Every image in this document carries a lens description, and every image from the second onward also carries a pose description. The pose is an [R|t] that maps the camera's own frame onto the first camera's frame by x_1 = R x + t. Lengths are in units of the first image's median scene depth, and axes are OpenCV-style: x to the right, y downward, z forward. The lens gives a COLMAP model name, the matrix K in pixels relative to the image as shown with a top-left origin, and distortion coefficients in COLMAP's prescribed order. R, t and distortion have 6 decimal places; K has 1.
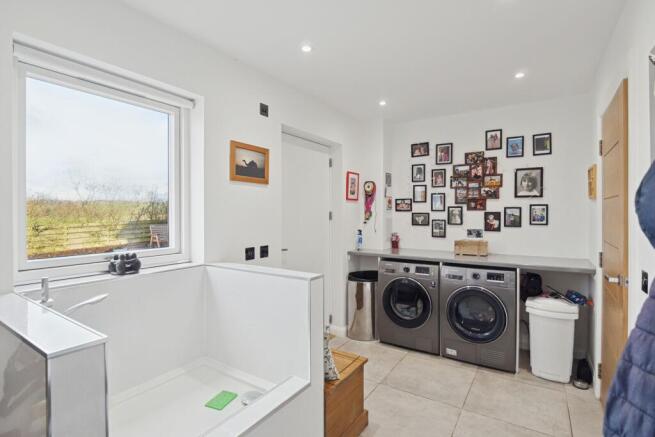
lens RADIAL K [[317.8, 0, 328.6], [0, 317.8, 216.2], [0, 0, 1]] dist [-0.005709, -0.005124]
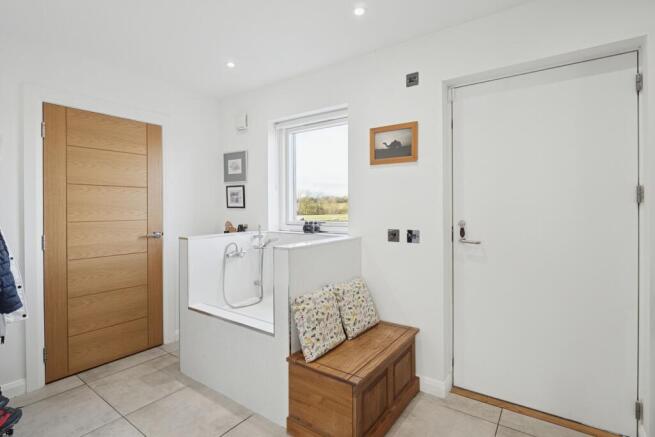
lens RADIAL K [[317.8, 0, 328.7], [0, 317.8, 214.2], [0, 0, 1]] dist [-0.005709, -0.005124]
pose [[-0.033901, 0.021820, -0.999187, 0.737459], [-0.006222, 0.999738, 0.022043, 0.030972], [0.999406, 0.006964, -0.033756, 0.821690]]
